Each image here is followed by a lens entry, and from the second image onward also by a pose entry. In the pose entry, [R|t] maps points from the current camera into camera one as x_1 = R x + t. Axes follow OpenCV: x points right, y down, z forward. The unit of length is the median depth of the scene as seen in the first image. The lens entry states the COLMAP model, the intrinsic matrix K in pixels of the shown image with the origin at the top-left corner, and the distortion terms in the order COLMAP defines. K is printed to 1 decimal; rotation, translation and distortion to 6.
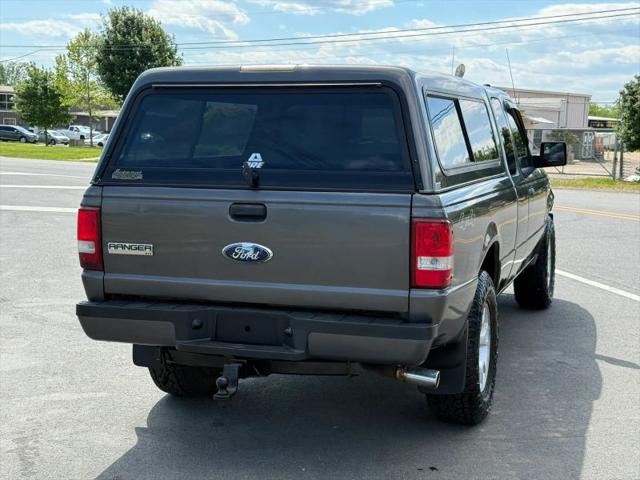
lens RADIAL K [[970.0, 0, 320.0], [0, 970.0, 240.0], [0, 0, 1]] dist [0.138768, -0.042327]
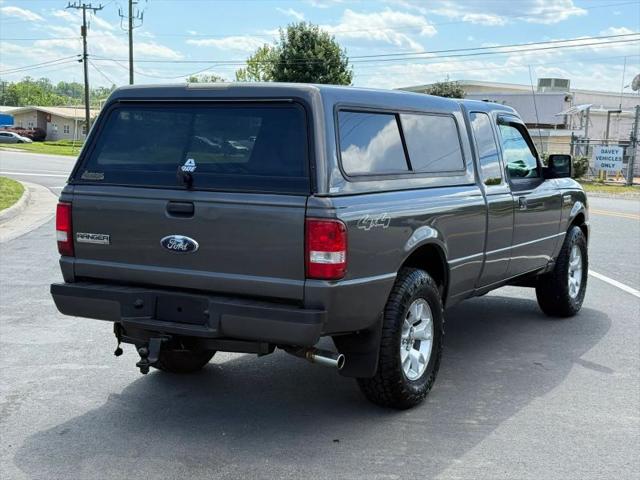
lens RADIAL K [[970.0, 0, 320.0], [0, 970.0, 240.0], [0, 0, 1]] dist [0.138768, -0.042327]
pose [[0.982329, 0.029554, -0.184816, 0.293349], [-0.031727, 0.999458, -0.008813, 0.012636], [0.184455, 0.014521, 0.982734, -0.109137]]
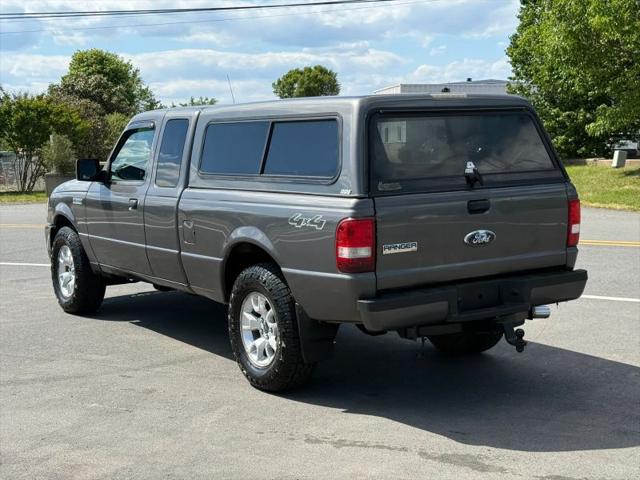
lens RADIAL K [[970.0, 0, 320.0], [0, 970.0, 240.0], [0, 0, 1]] dist [0.138768, -0.042327]
pose [[0.623019, -0.108676, 0.774621, -1.168664], [0.118746, 0.991964, 0.043662, -0.063748], [-0.773141, 0.064781, 0.630917, 0.330433]]
